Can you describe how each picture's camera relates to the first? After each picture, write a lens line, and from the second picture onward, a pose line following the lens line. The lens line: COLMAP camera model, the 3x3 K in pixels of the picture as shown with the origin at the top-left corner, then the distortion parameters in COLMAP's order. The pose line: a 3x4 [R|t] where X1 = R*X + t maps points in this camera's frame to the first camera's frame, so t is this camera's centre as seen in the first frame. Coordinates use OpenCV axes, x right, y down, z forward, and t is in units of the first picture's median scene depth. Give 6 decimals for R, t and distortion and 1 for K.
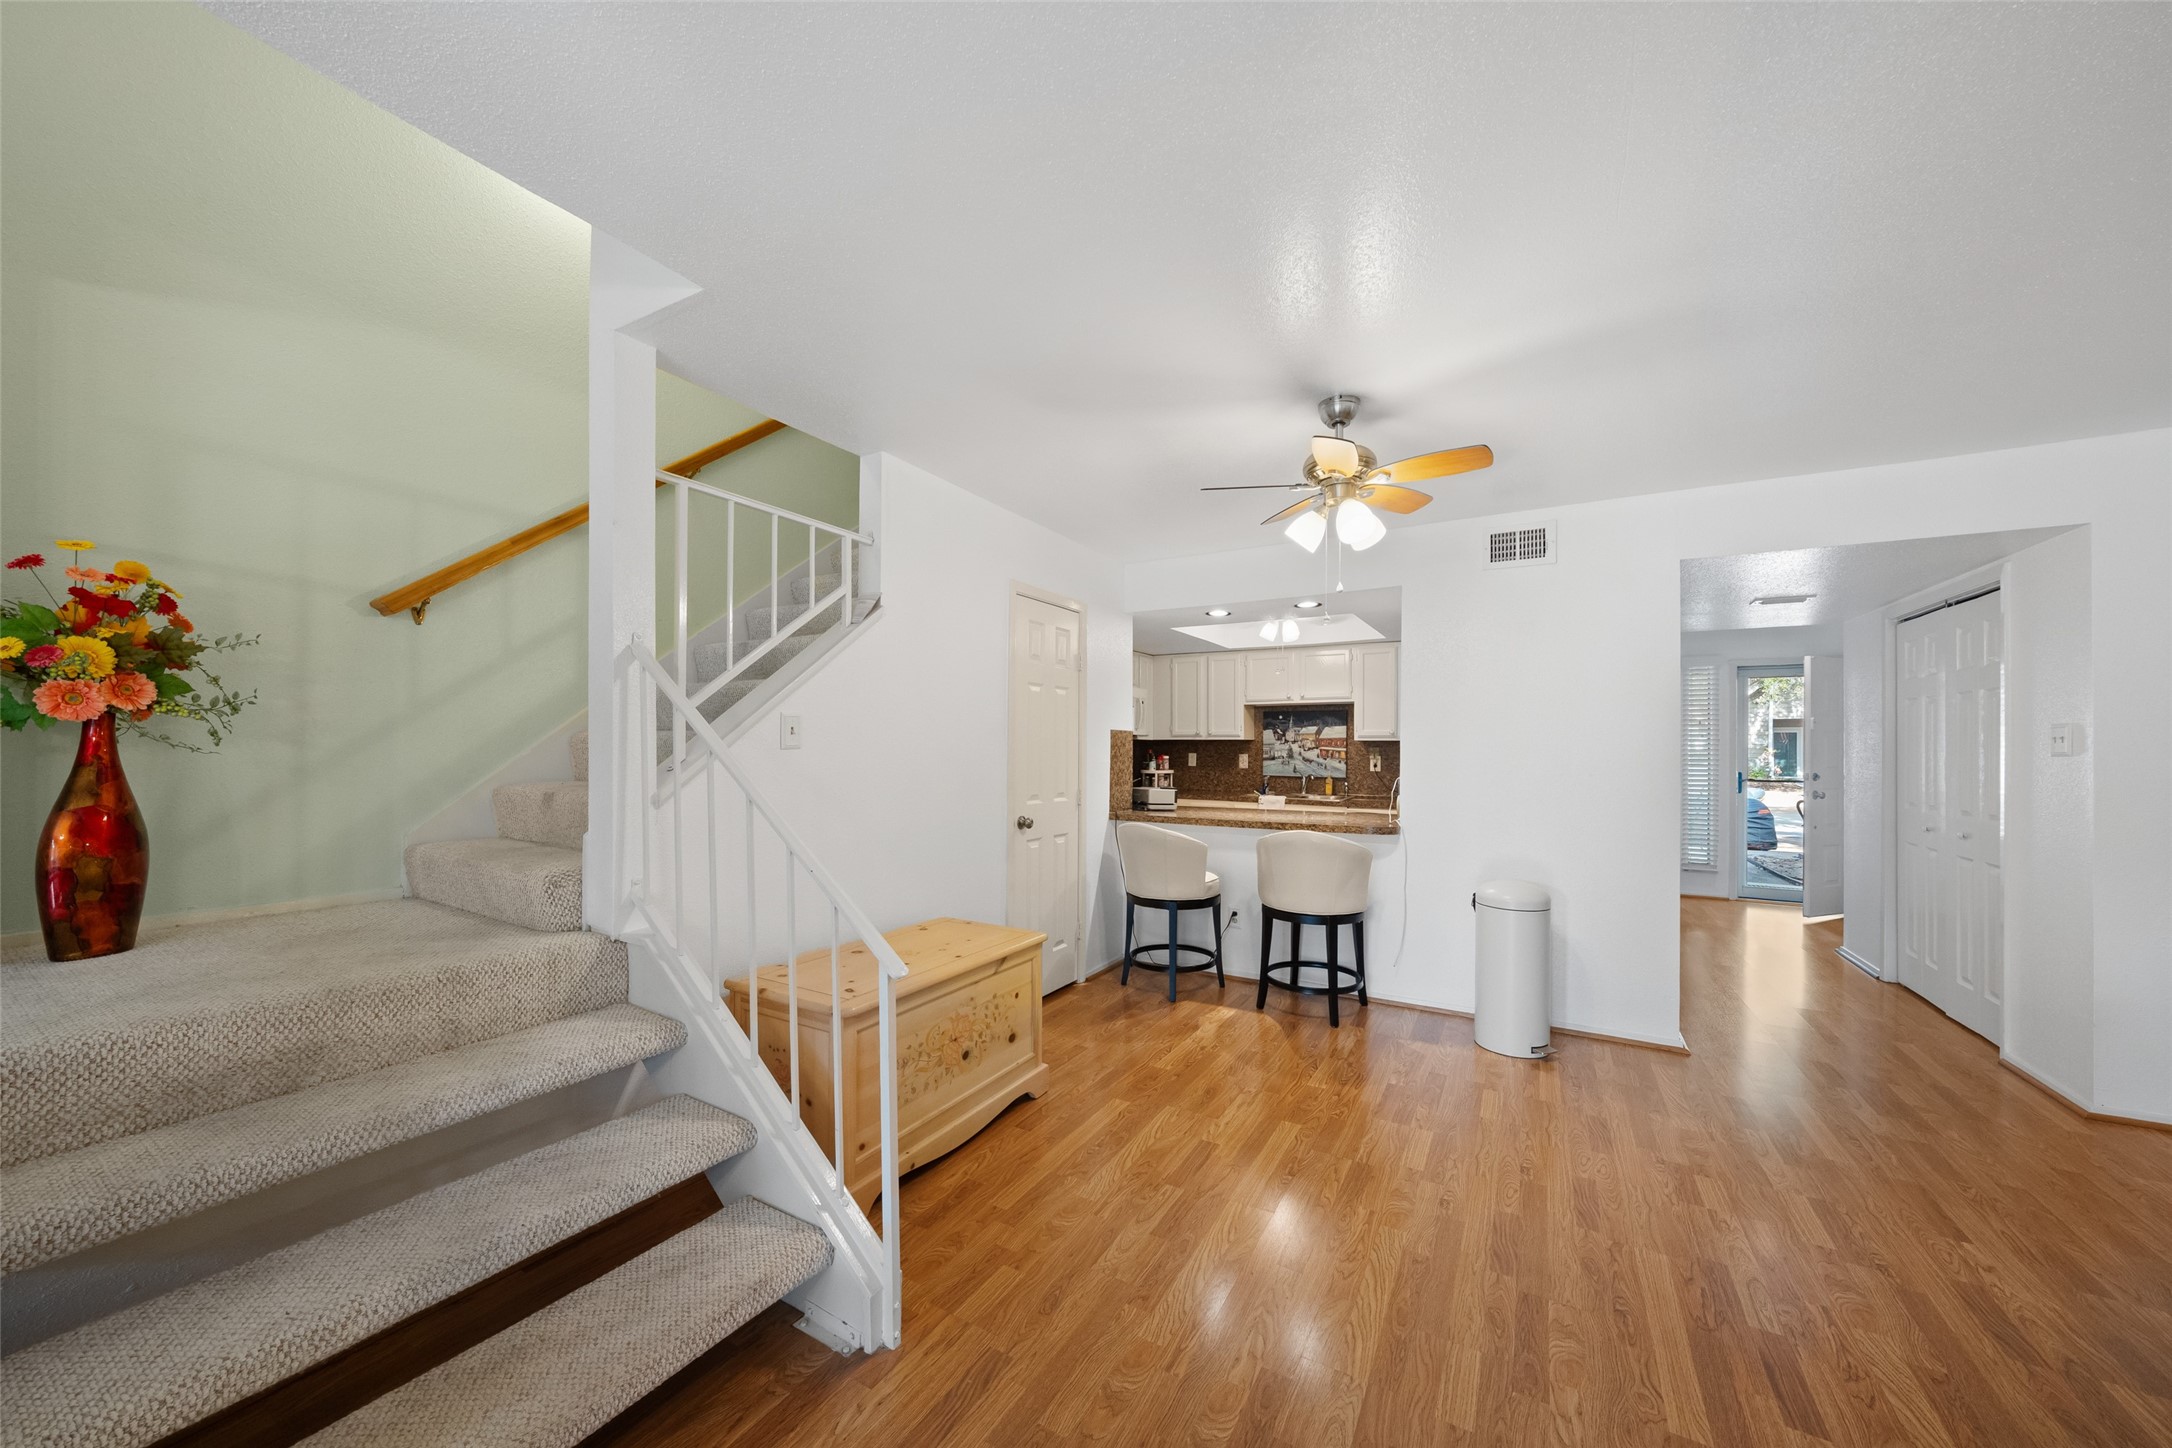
lens RADIAL K [[776.0, 0, 1086.0], [0, 776.0, 724.0], [0, 0, 1]] dist [-0.001044, -0.000007]
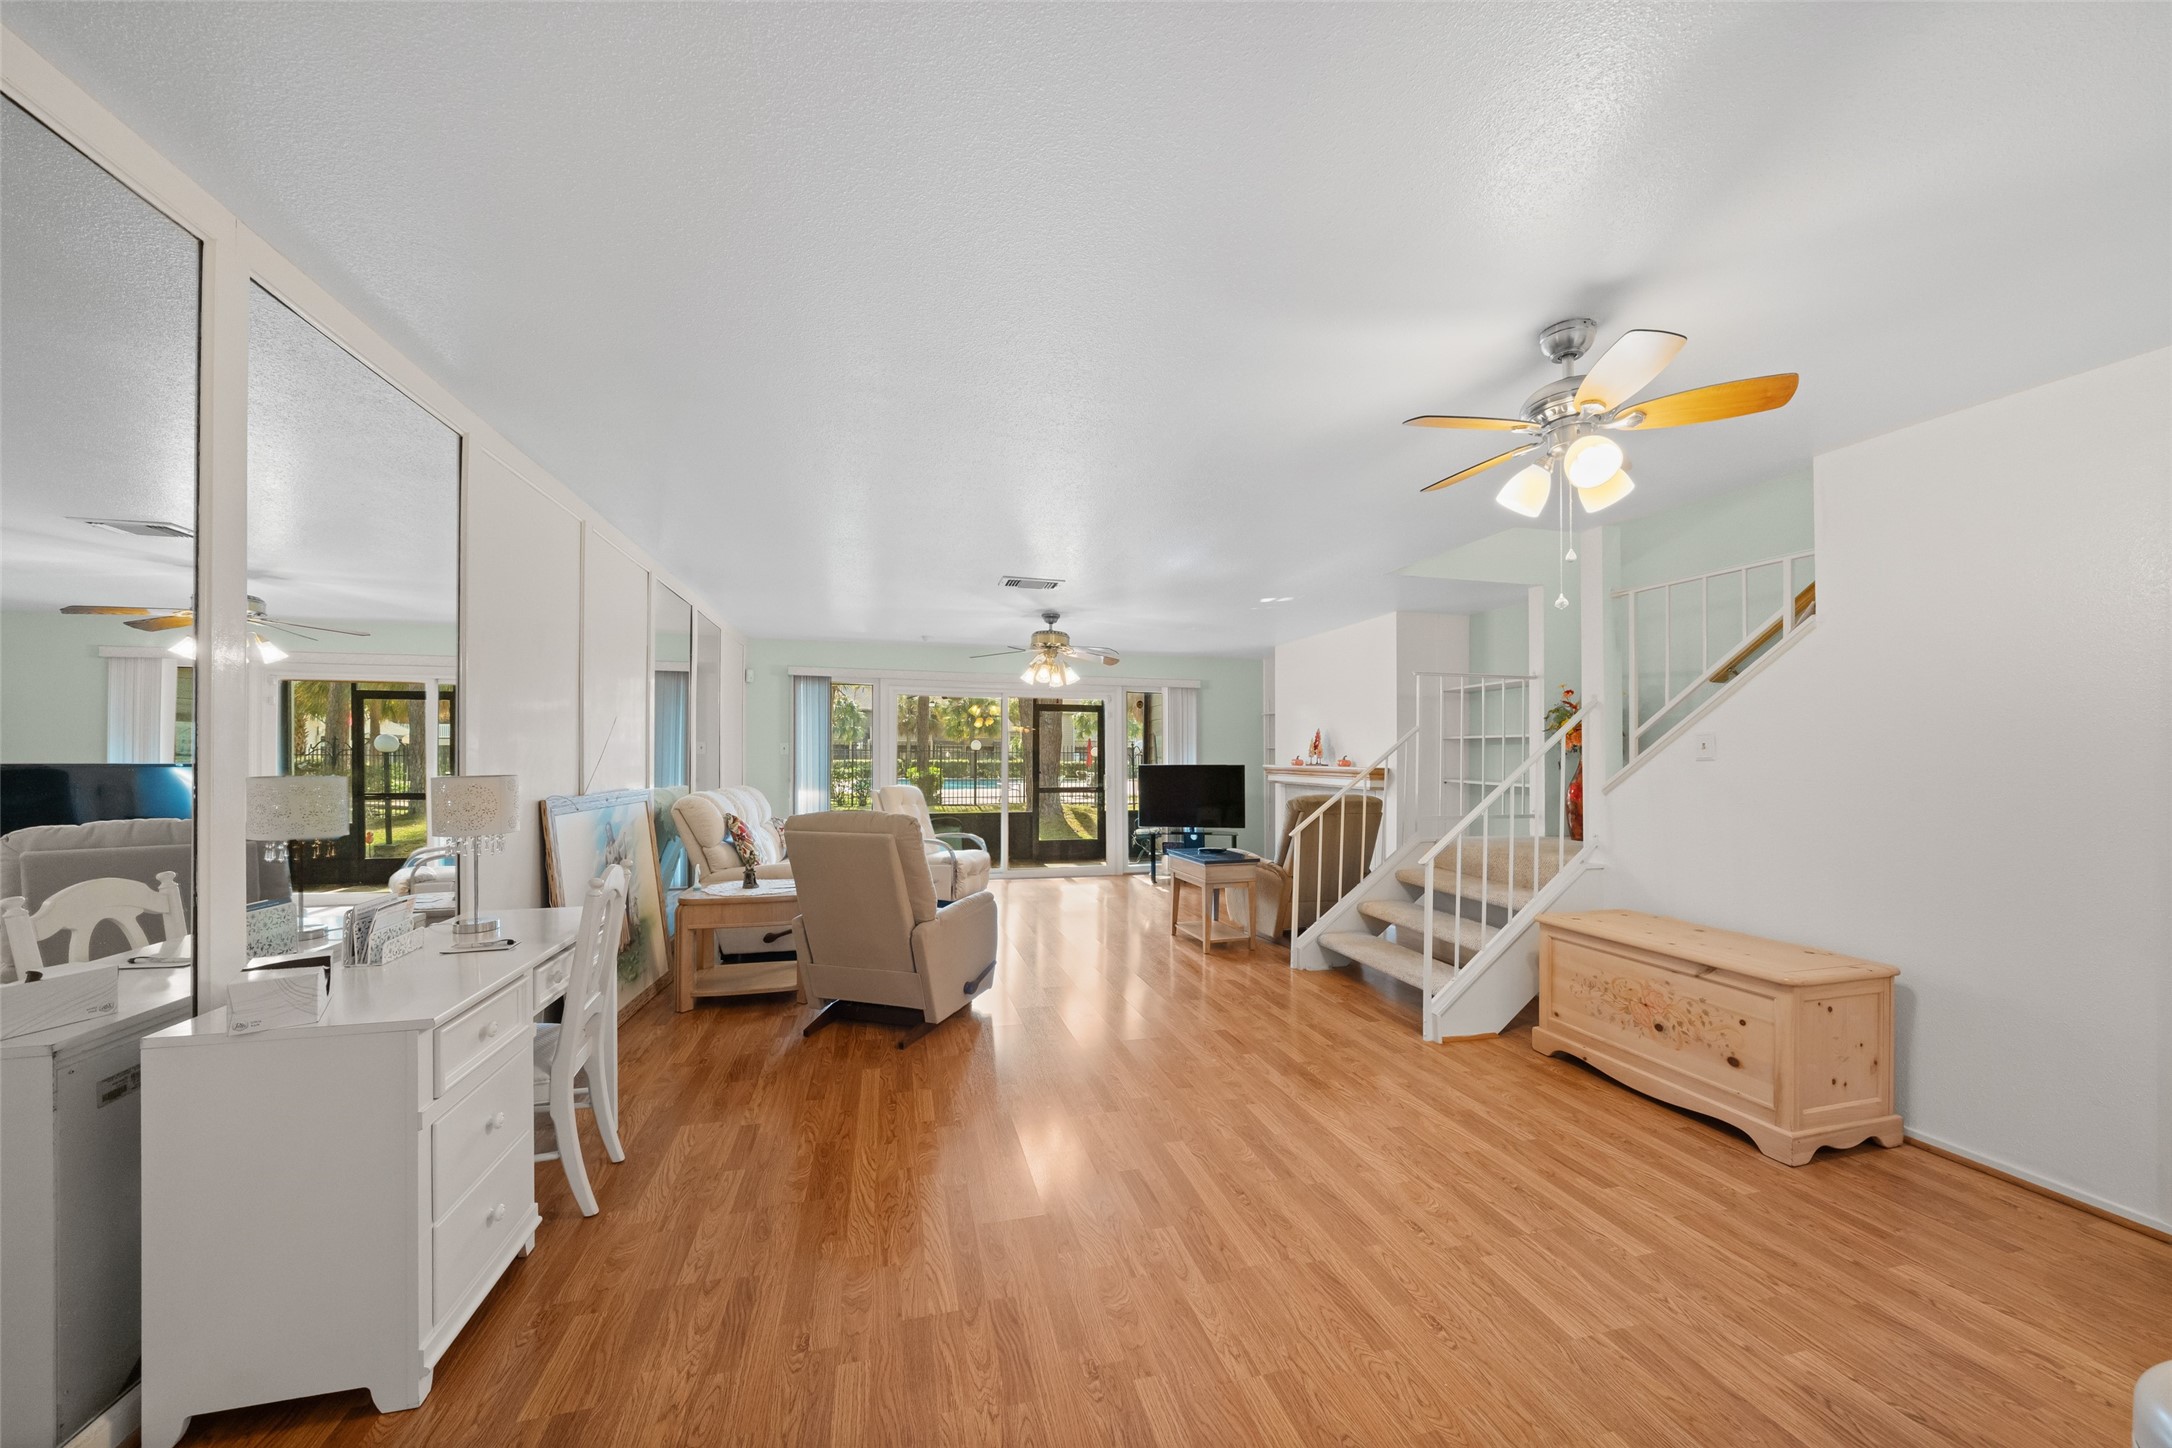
lens RADIAL K [[753.2, 0, 1092.1], [0, 753.2, 756.0], [0, 0, 1]] dist [-0.006457, 0.000145]
pose [[-0.708653, -0.012708, -0.705443, 1.199986], [0.008529, 0.999610, -0.026575, 0.049575], [0.705506, -0.024849, -0.708268, 1.185149]]
